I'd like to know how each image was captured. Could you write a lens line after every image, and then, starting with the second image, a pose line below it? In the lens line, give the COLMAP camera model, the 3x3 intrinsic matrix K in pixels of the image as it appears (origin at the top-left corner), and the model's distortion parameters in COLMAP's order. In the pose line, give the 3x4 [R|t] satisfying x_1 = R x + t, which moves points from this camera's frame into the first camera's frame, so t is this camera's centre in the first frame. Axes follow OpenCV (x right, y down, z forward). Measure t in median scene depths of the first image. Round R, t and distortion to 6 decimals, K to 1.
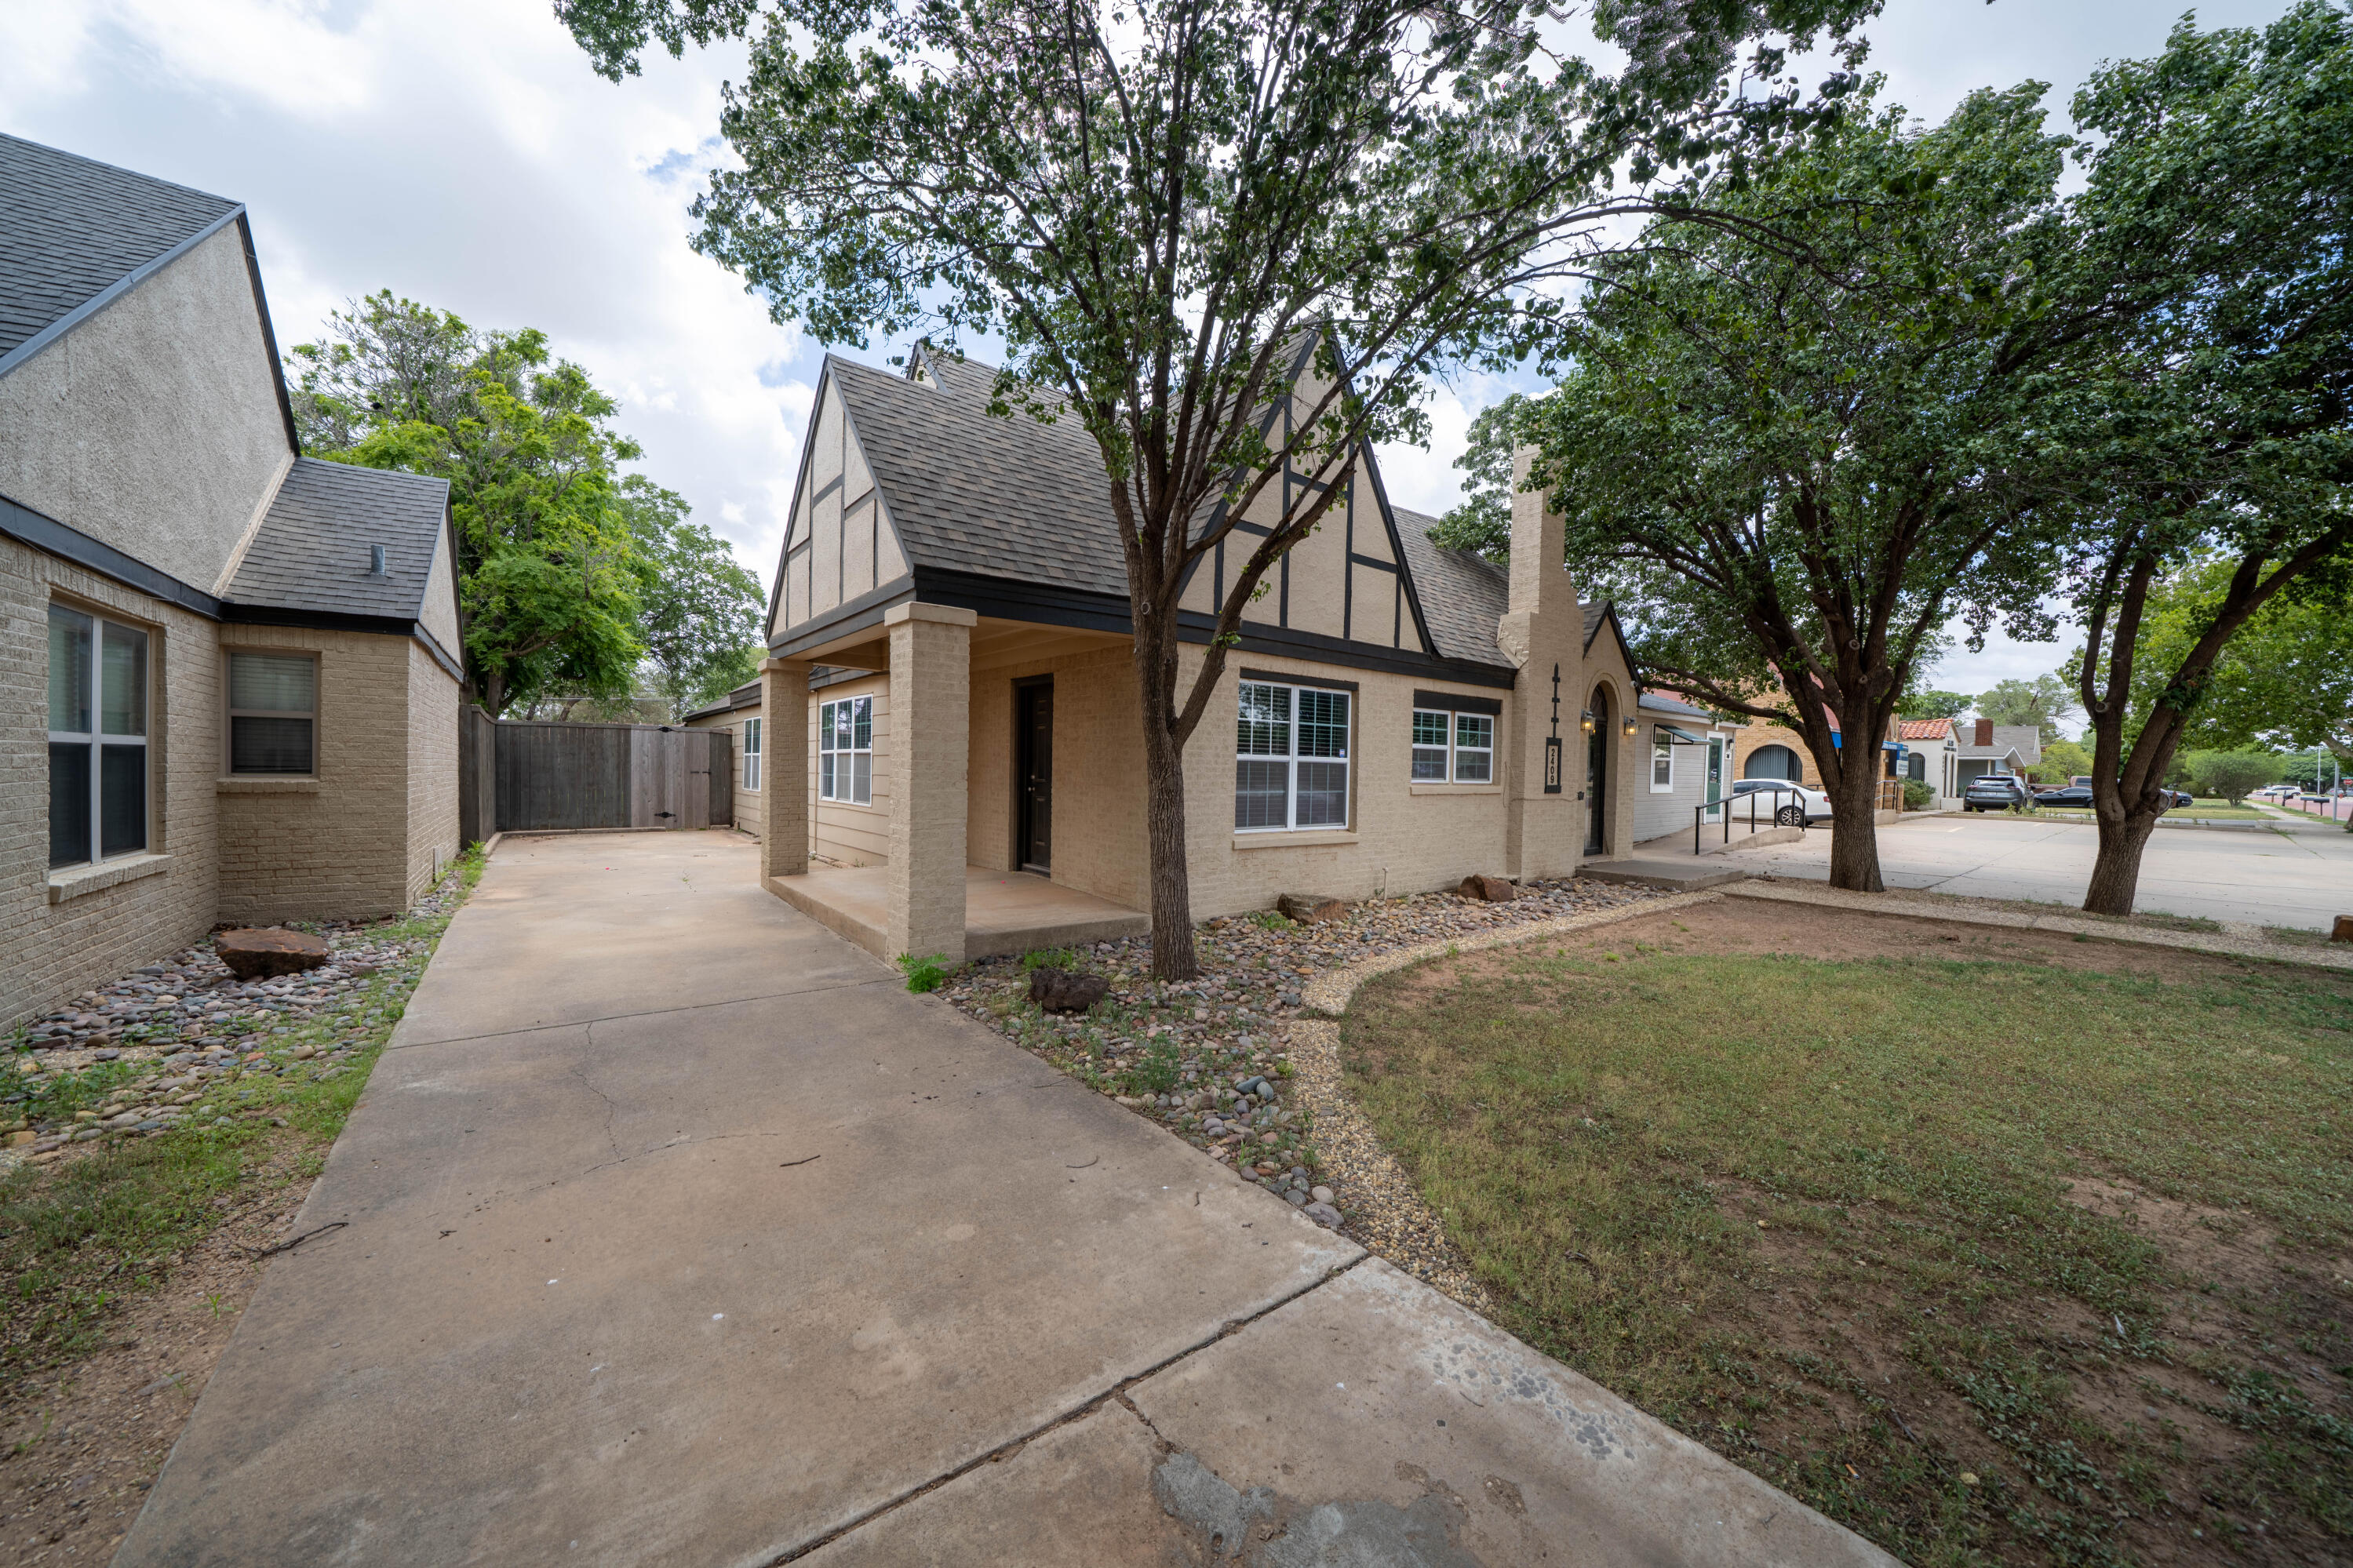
lens RADIAL K [[810.3, 0, 1151.4], [0, 810.3, 785.5], [0, 0, 1]] dist [-0.026862, 0.003295]
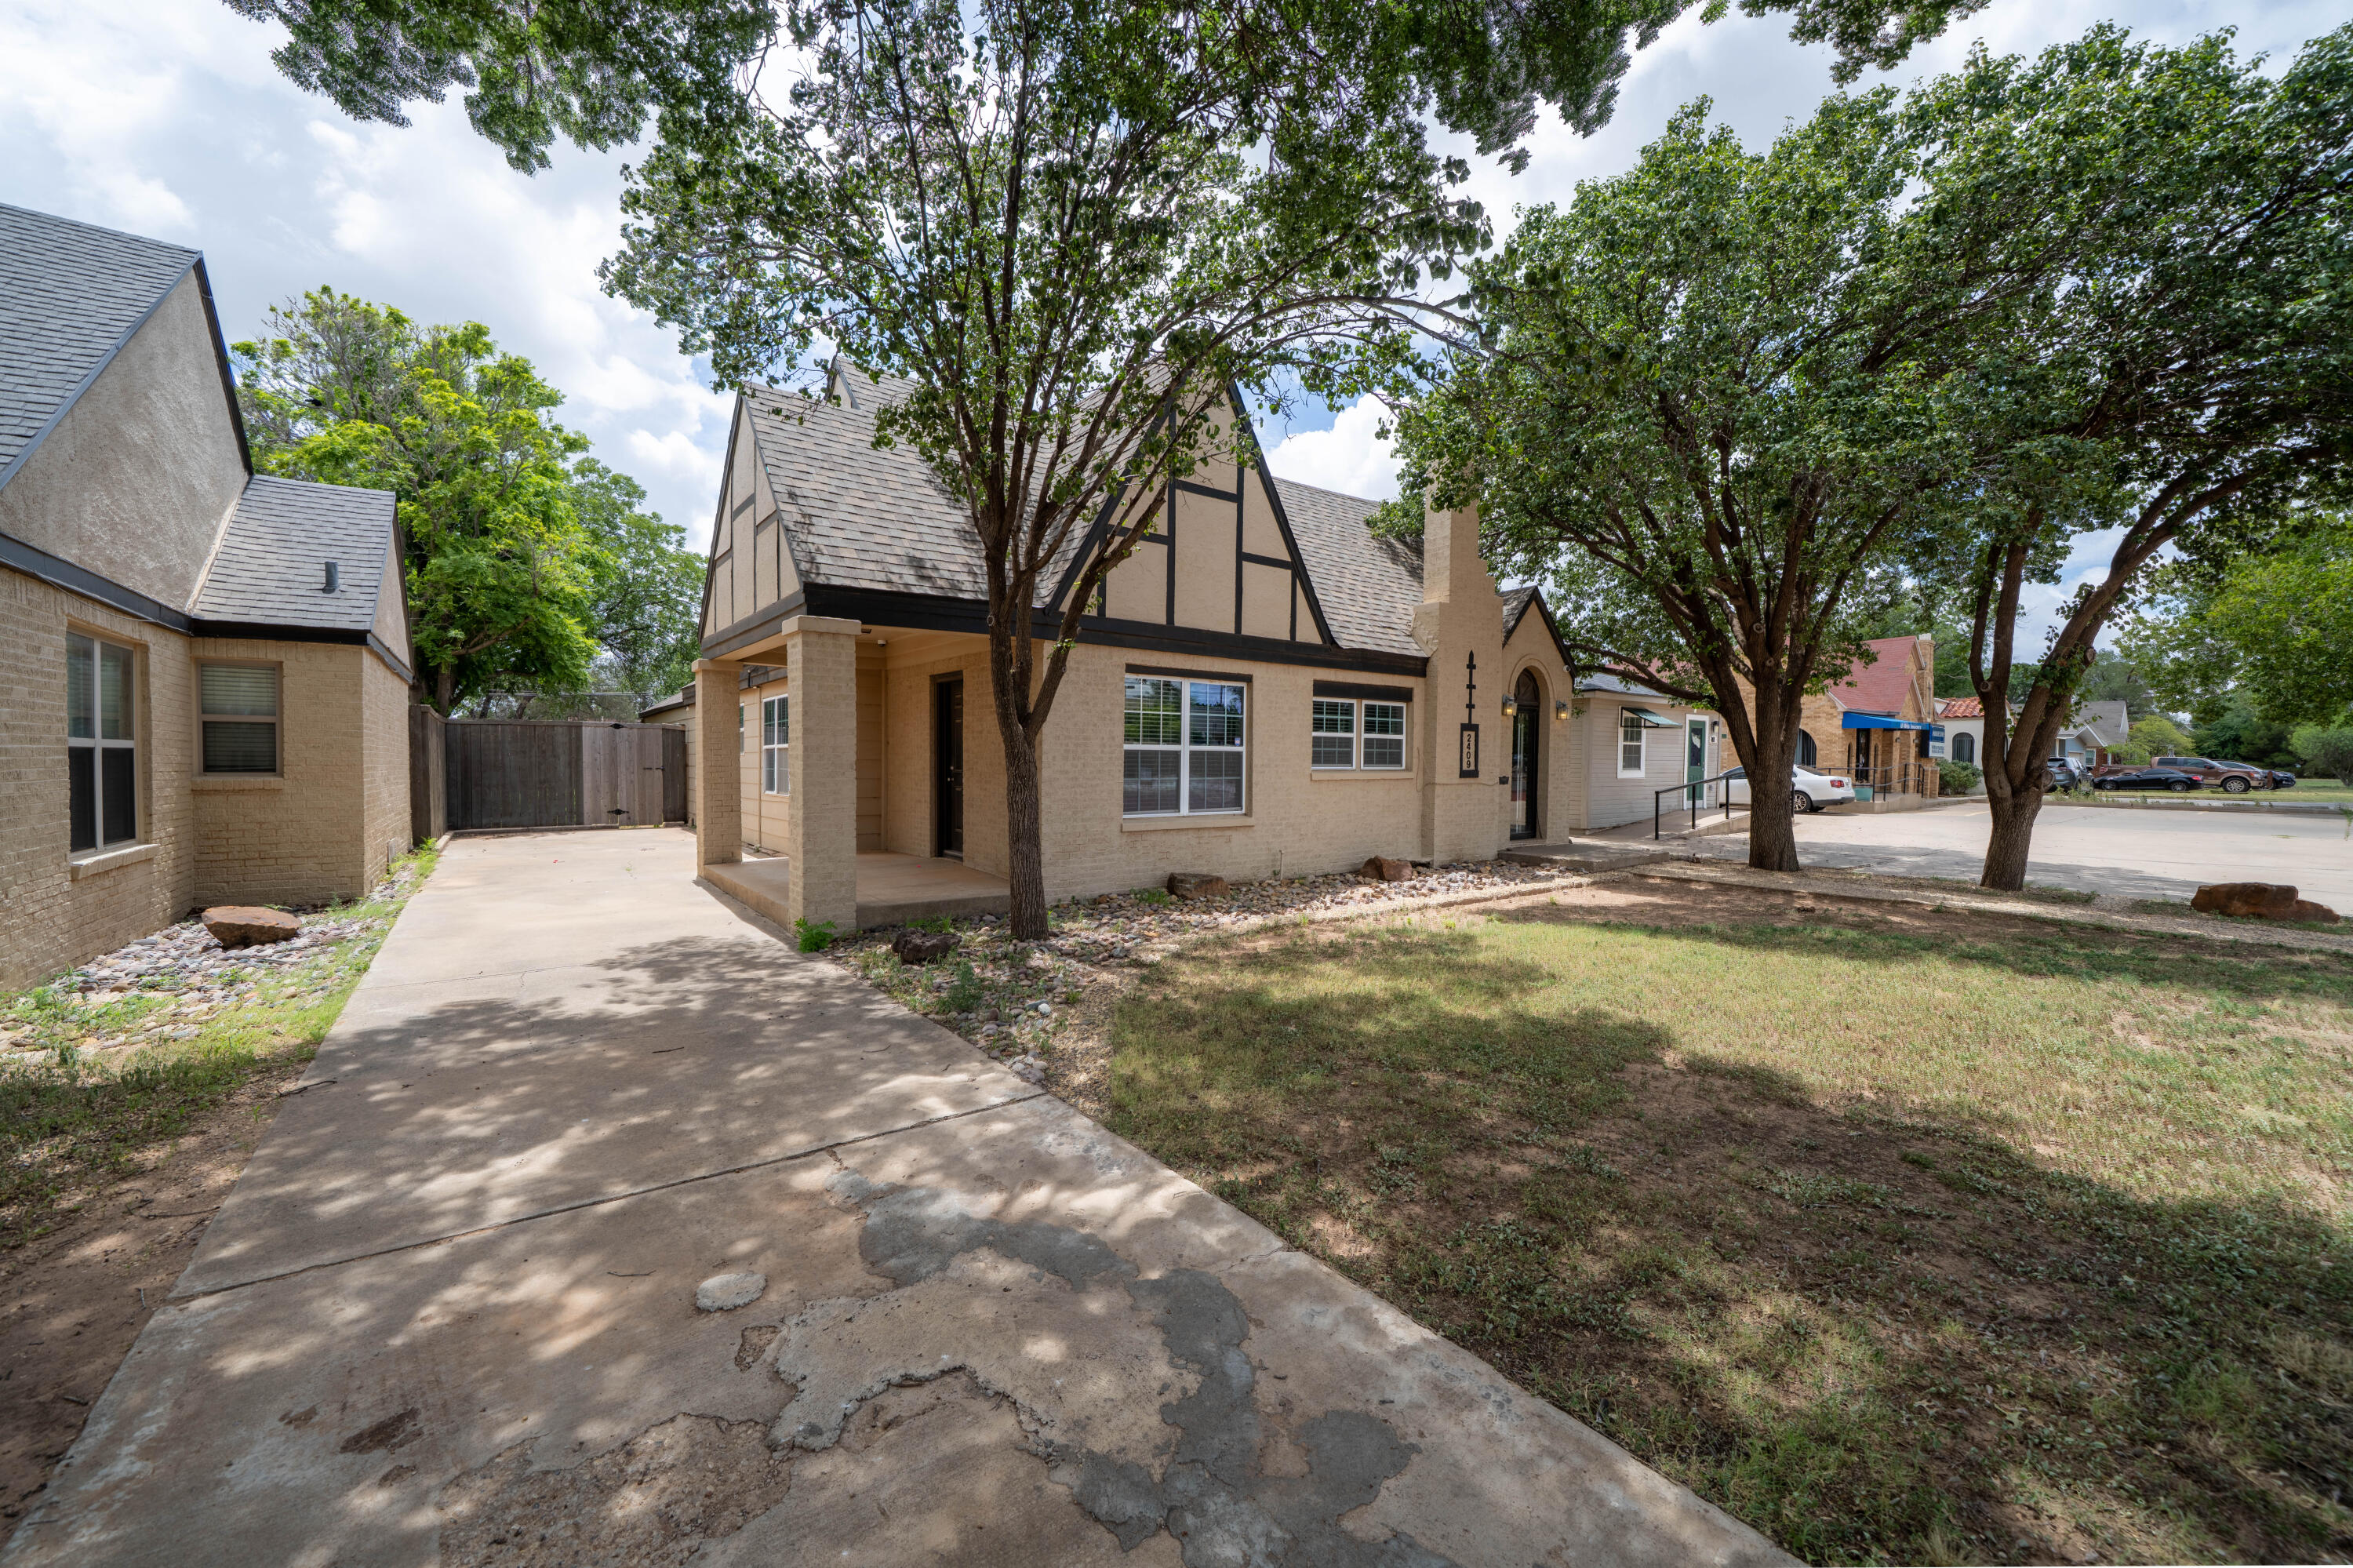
lens RADIAL K [[887.6, 0, 1148.5], [0, 887.6, 782.6], [0, 0, 1]] dist [-0.019113, 0.004563]
pose [[0.999800, -0.012301, -0.015744, 0.134518], [0.012354, 0.999918, 0.003275, 0.008051], [0.015703, -0.003469, 0.999871, -0.157968]]
